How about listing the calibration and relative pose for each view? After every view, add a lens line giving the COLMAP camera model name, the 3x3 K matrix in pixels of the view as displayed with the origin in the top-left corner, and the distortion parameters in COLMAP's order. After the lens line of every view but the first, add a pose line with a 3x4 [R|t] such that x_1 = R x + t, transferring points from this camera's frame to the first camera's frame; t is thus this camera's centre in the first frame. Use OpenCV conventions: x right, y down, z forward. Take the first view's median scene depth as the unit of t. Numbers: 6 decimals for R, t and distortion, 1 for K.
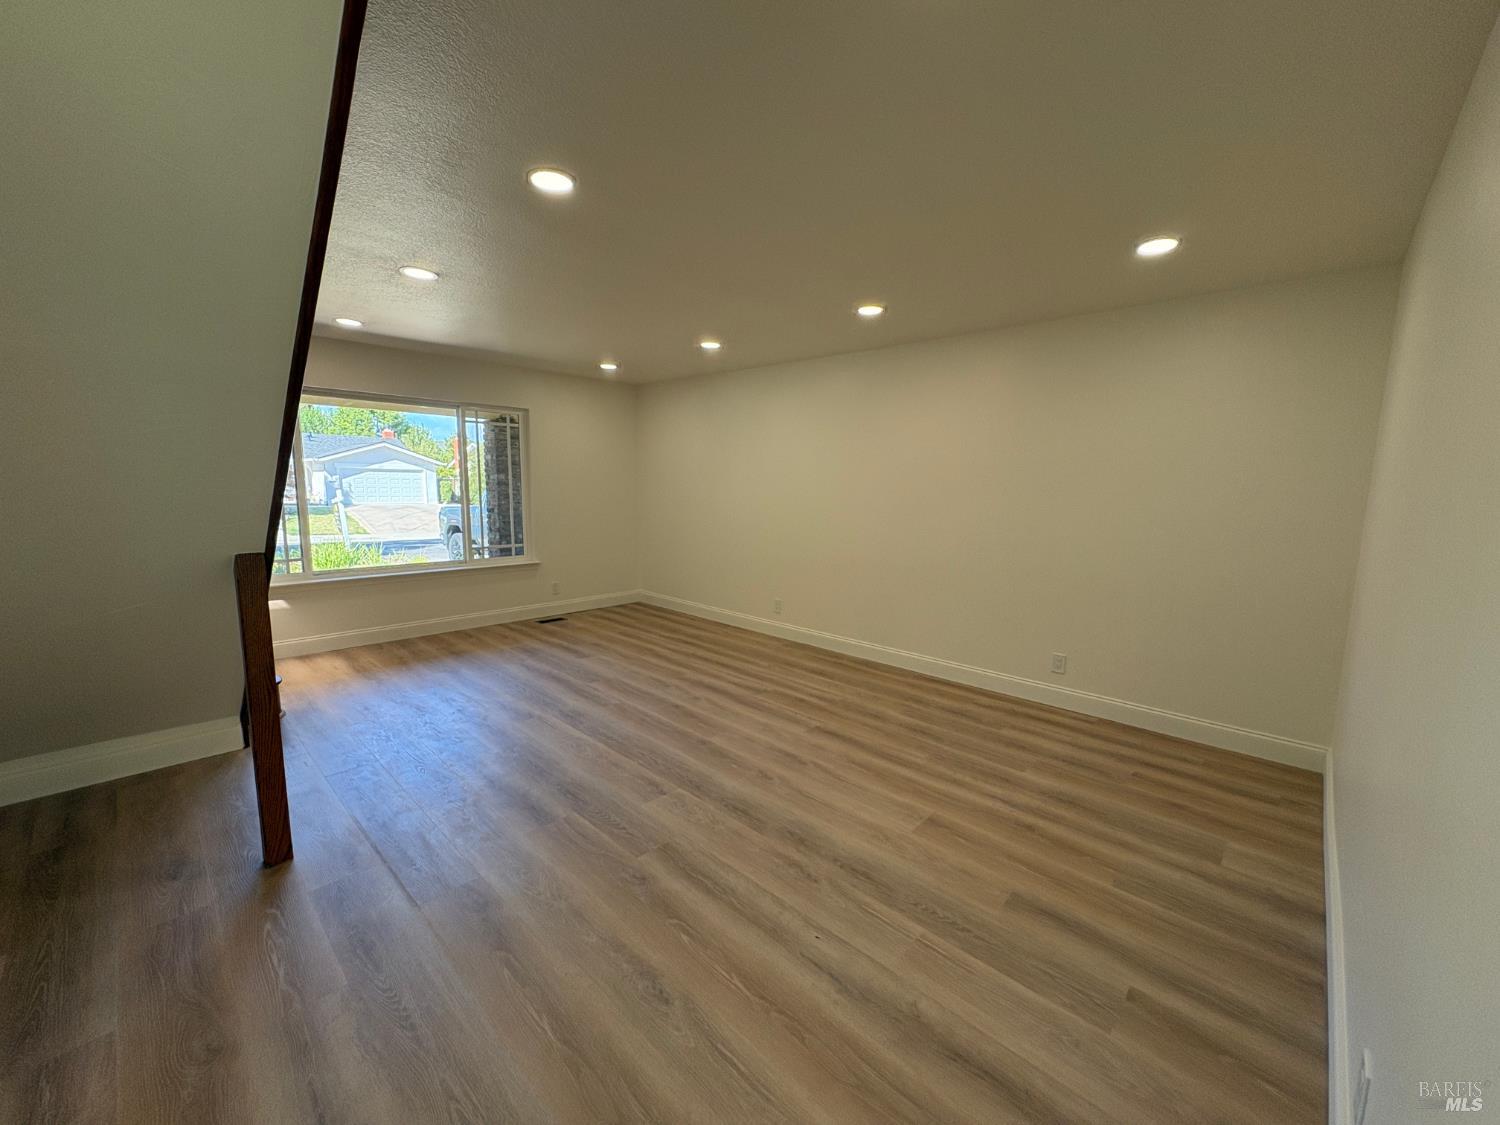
lens RADIAL K [[600.6, 0, 750.0], [0, 600.6, 562.5], [0, 0, 1]] dist [0.002301, -0.000085]
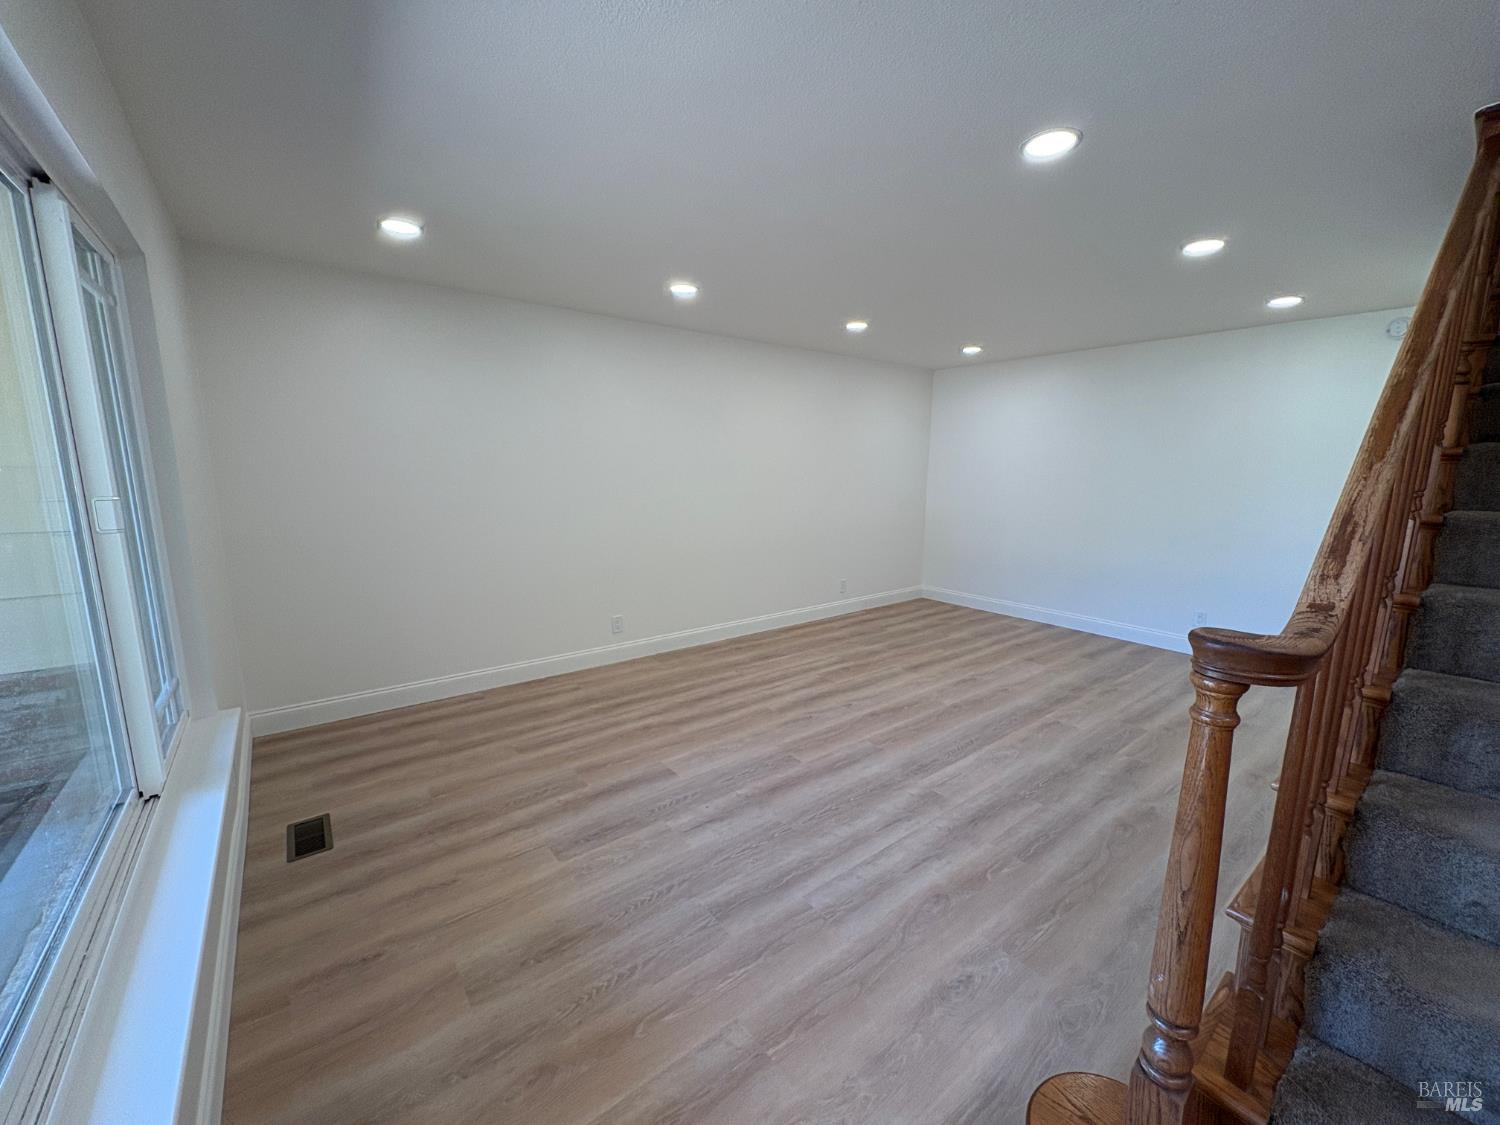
lens RADIAL K [[609.7, 0, 791.8], [0, 609.7, 499.1], [0, 0, 1]] dist [0.001387, 0.000039]
pose [[0.104845, -0.070726, 0.991970, -0.909410], [0.124777, 0.990521, 0.057435, -0.133496], [-0.986630, 0.117754, 0.112676, 0.869433]]
